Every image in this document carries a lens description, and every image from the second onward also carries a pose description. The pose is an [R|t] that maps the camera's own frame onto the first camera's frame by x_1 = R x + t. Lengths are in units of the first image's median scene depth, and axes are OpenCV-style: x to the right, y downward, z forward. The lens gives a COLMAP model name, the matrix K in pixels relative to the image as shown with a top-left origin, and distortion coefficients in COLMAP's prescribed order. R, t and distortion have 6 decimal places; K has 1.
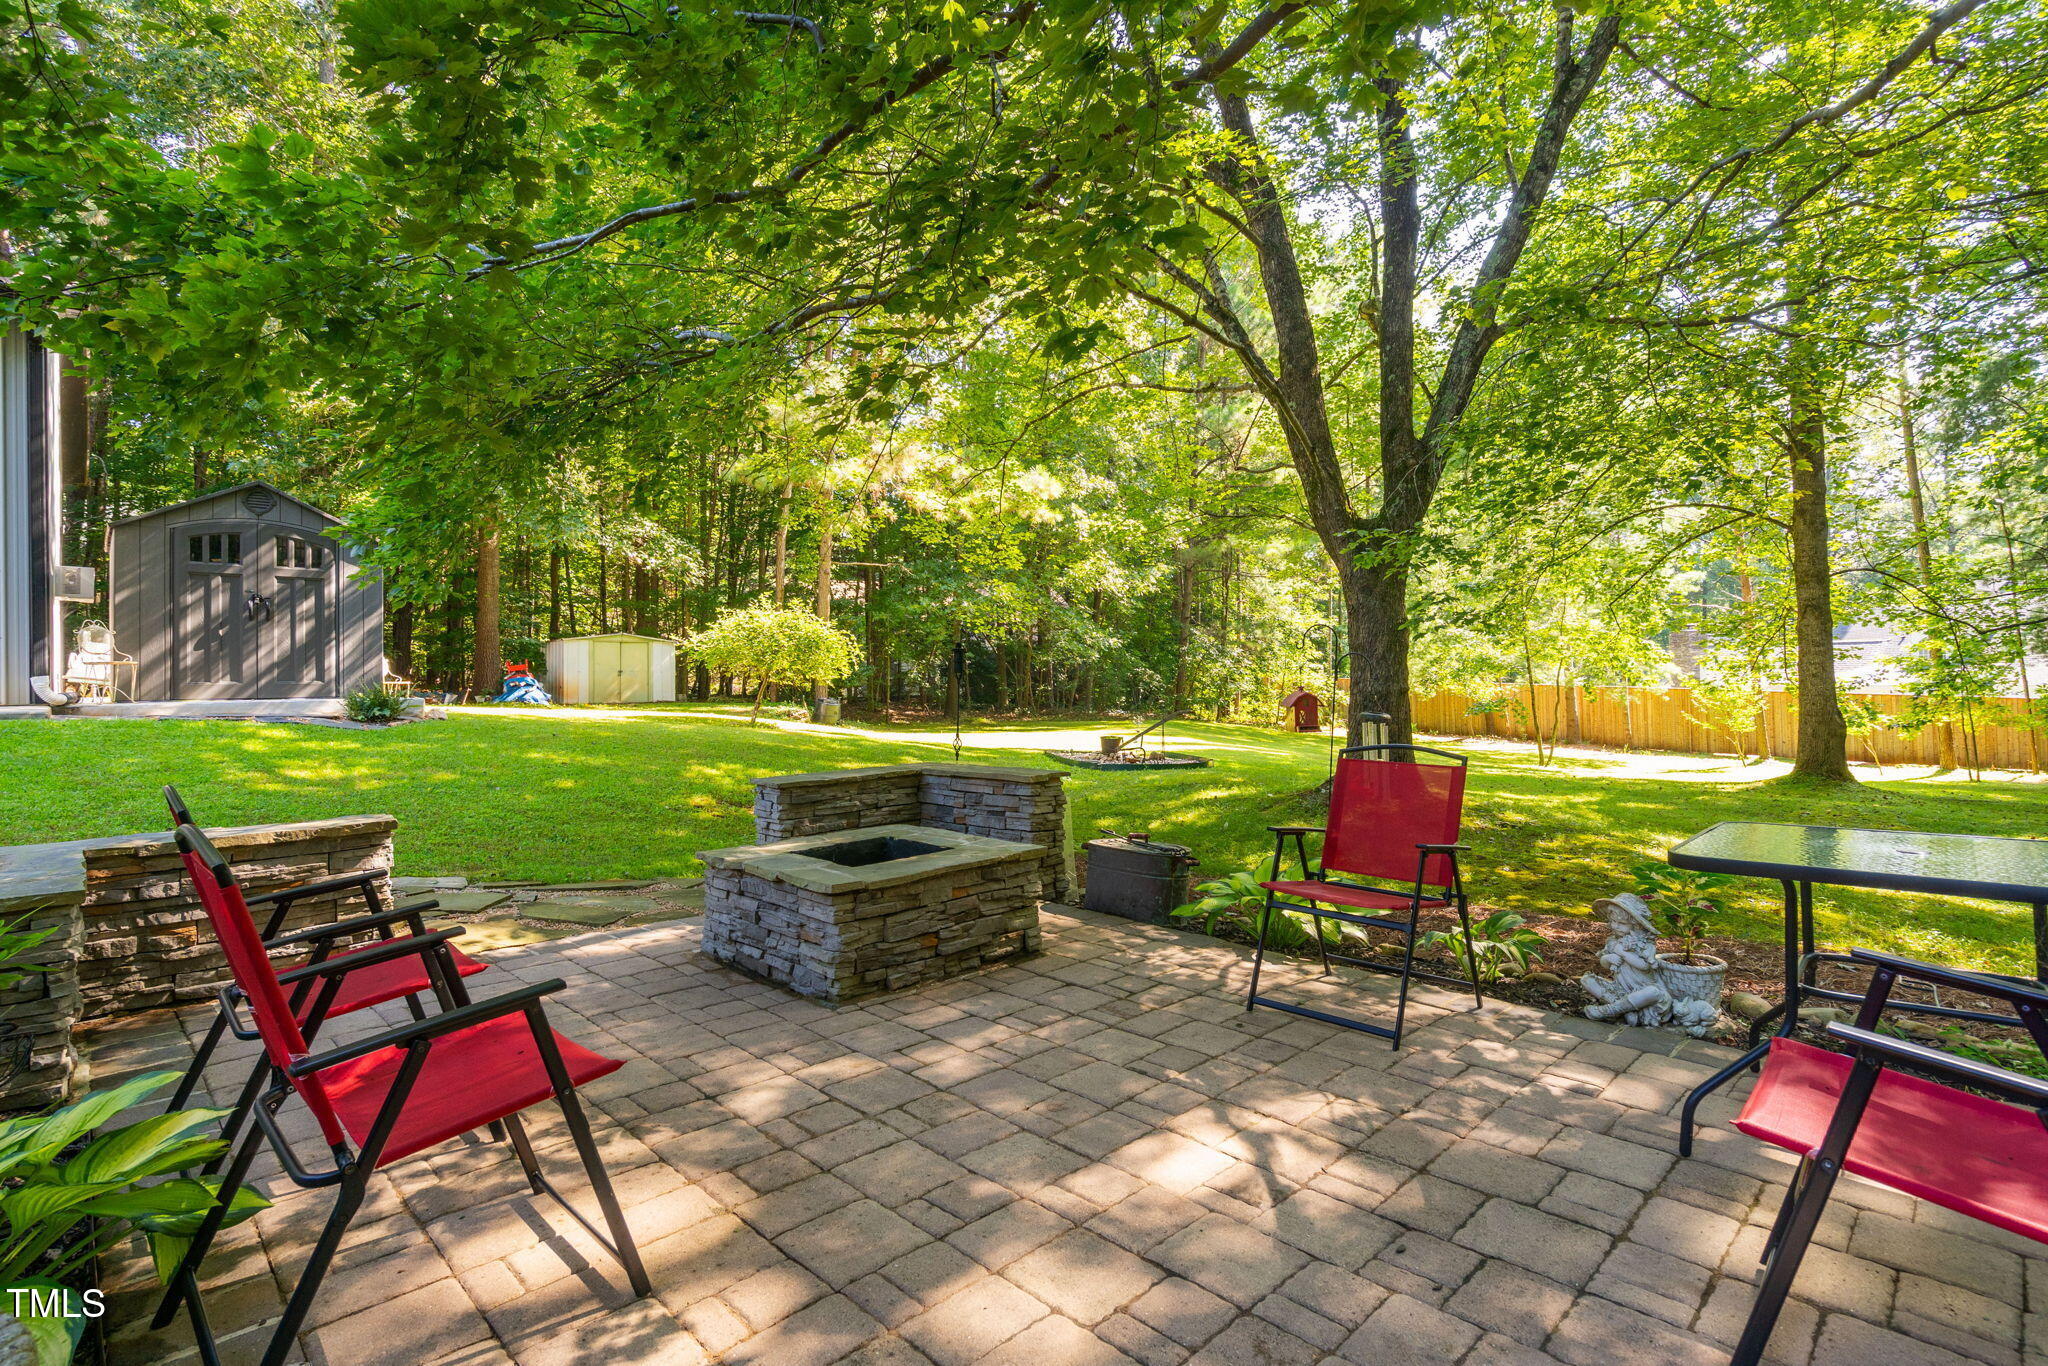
lens RADIAL K [[967.4, 0, 1016.5], [0, 967.4, 639.5], [0, 0, 1]] dist [-0.004023, -0.000220]
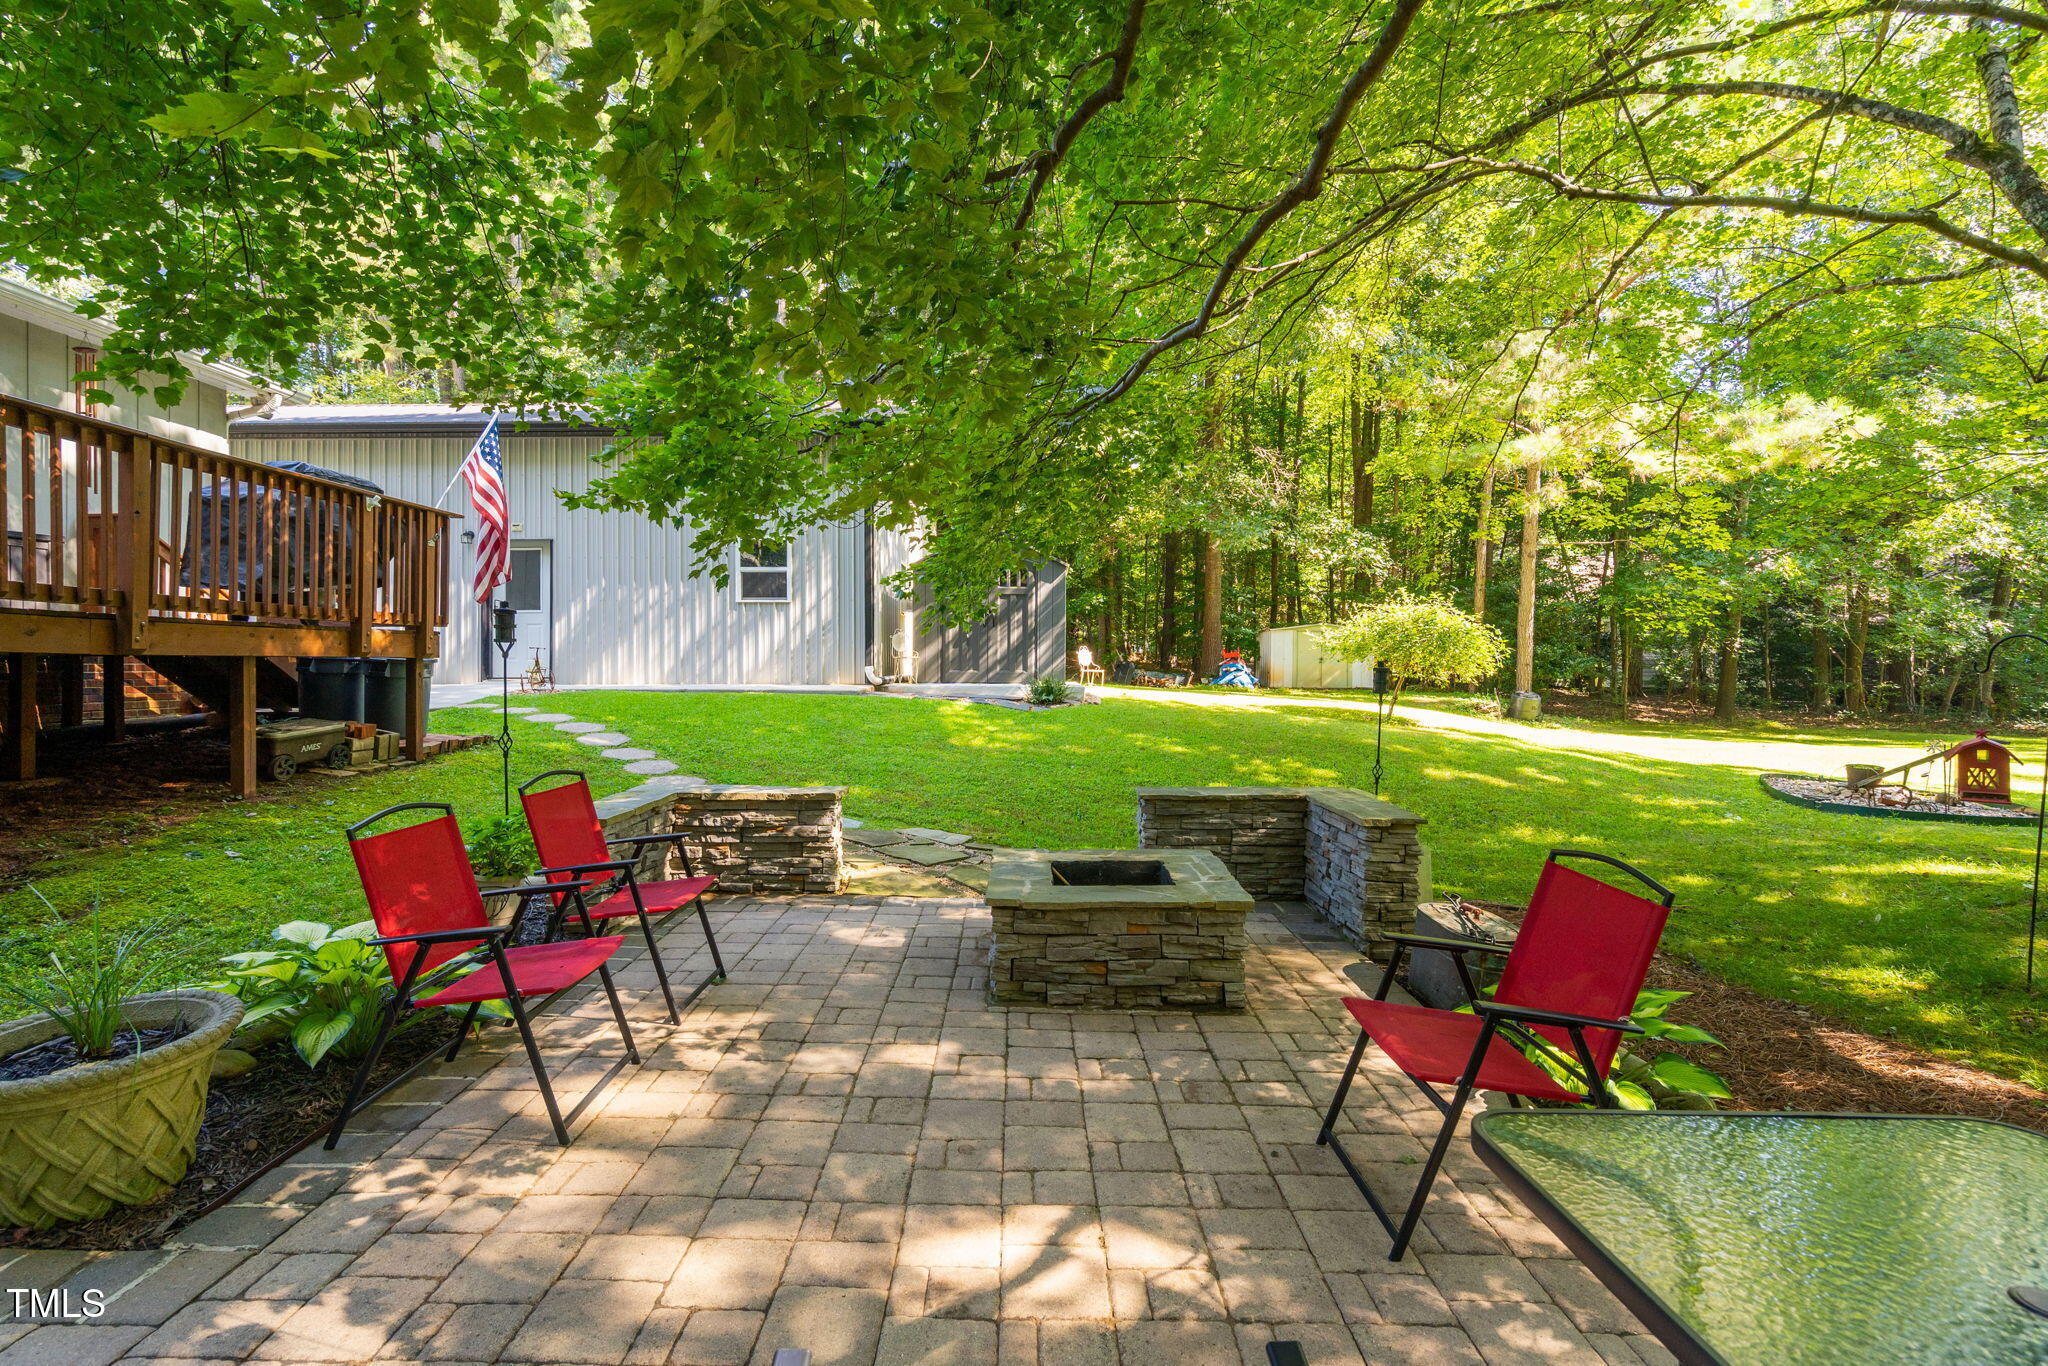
lens RADIAL K [[925.4, 0, 1019.8], [0, 925.4, 653.6], [0, 0, 1]] dist [-0.004589, -0.000395]
pose [[0.719177, 0.011069, -0.694739, 0.092997], [0.012650, 0.999499, 0.029020, -0.010265], [0.694712, -0.029658, 0.718676, 0.039613]]
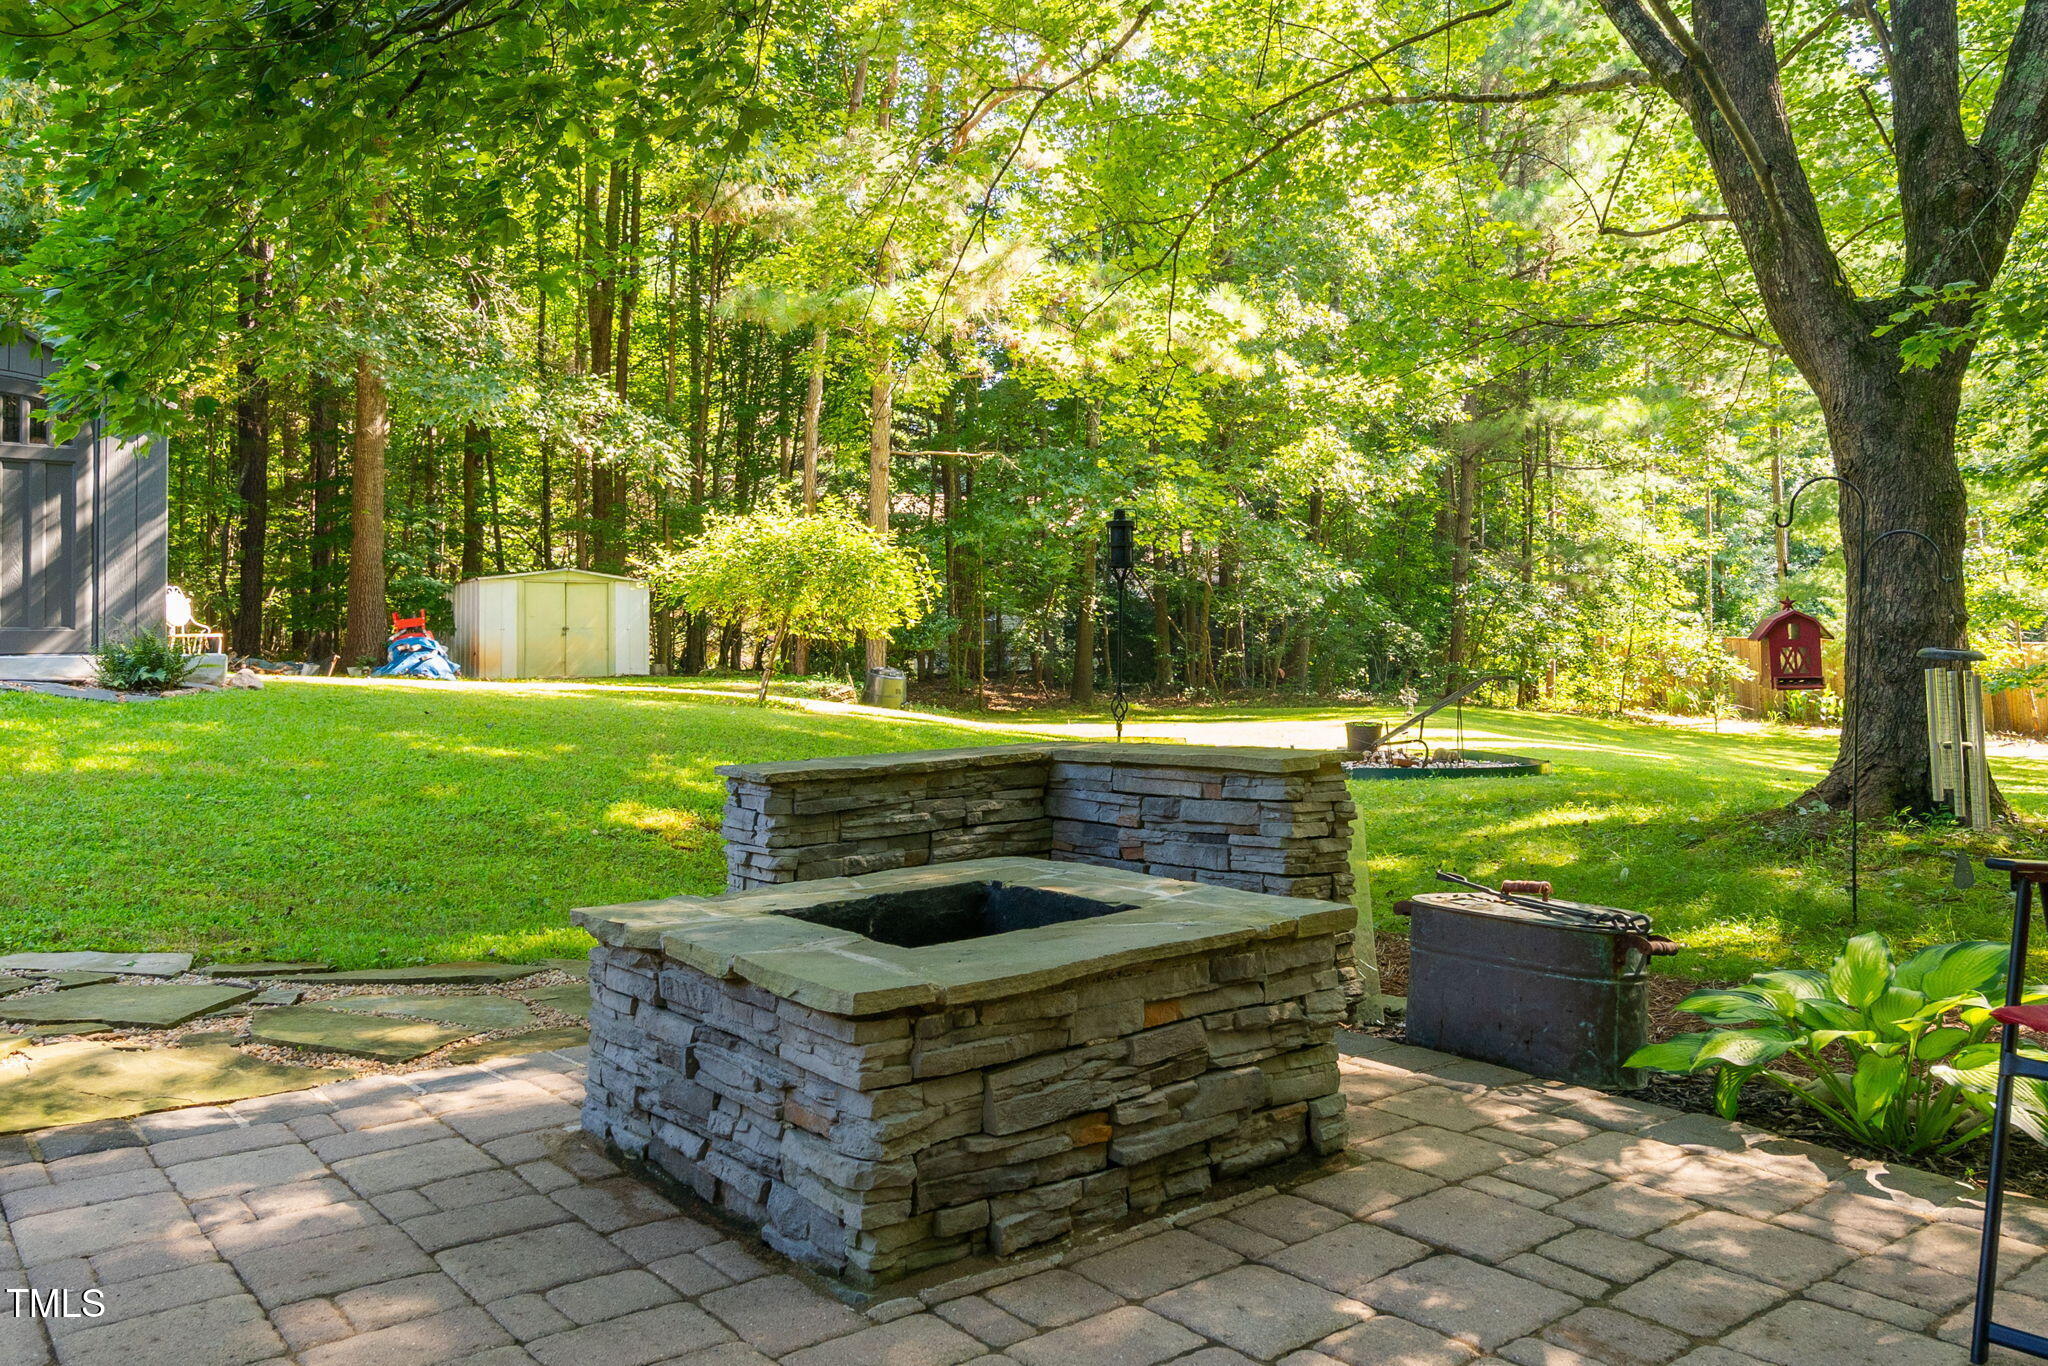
lens RADIAL K [[1504.8, 0, 1020.7], [0, 1504.8, 565.6], [0, 0, 1]] dist [0.003786, -0.003045]
pose [[0.994407, -0.011797, -0.104958, -0.008588], [0.010274, 0.999834, -0.015041, 0.013614], [0.105118, 0.013879, 0.994363, 0.060578]]
